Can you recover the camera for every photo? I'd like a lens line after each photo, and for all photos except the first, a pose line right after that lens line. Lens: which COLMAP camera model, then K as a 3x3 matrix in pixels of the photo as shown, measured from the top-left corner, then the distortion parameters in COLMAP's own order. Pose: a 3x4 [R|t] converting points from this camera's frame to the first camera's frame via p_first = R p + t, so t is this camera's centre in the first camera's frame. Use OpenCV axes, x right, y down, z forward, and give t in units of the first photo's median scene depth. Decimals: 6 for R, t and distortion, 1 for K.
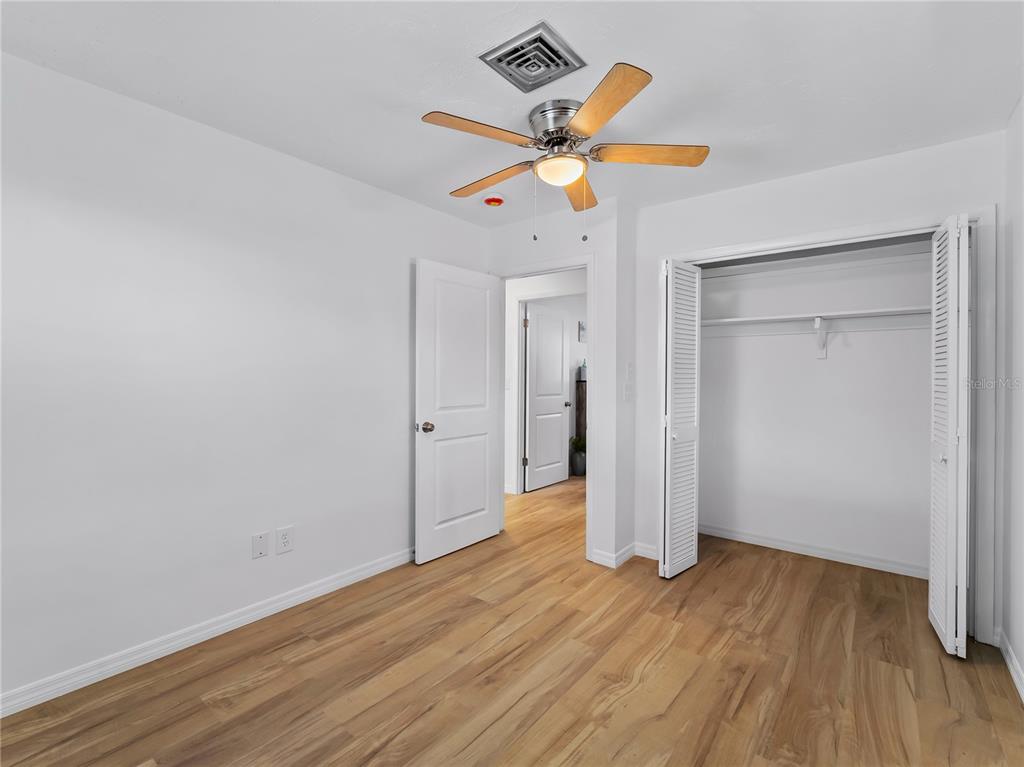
lens RADIAL K [[471.9, 0, 510.8], [0, 471.9, 380.9], [0, 0, 1]] dist [-0.003865, 0.000141]
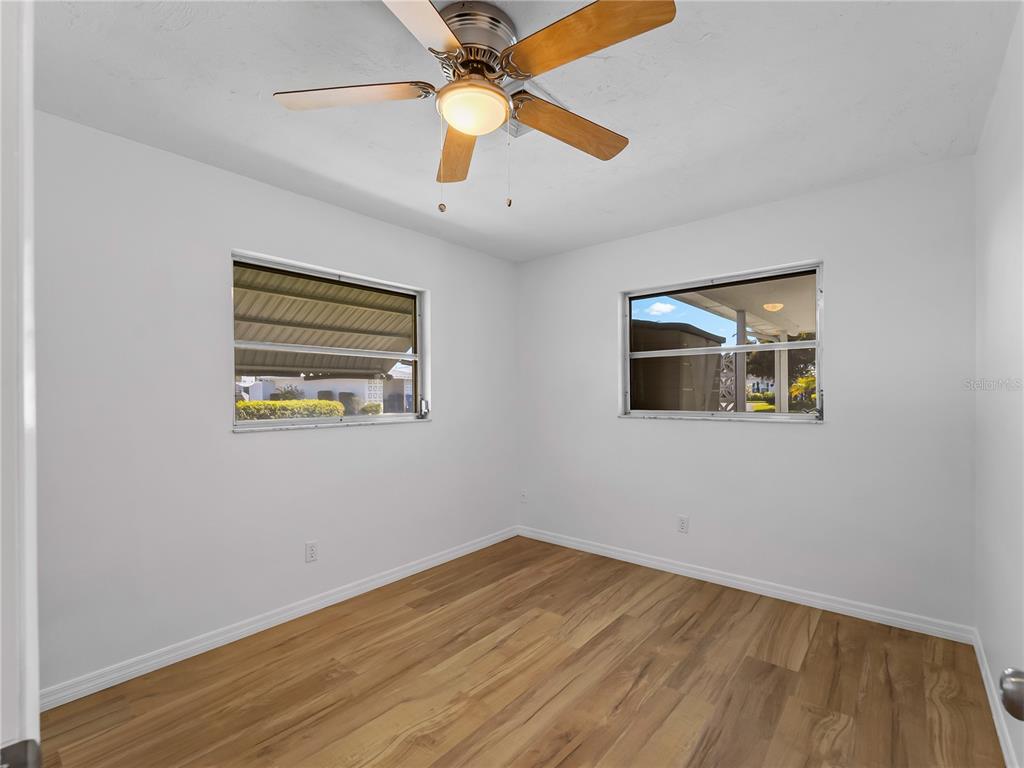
lens RADIAL K [[471.9, 0, 513.8], [0, 471.9, 386.7], [0, 0, 1]] dist [-0.003865, 0.000141]
pose [[-0.999396, -0.000768, 0.034752, 0.024506], [-0.000772, 1.000000, -0.000089, -0.031064], [-0.034752, -0.000116, -0.999396, 2.074054]]
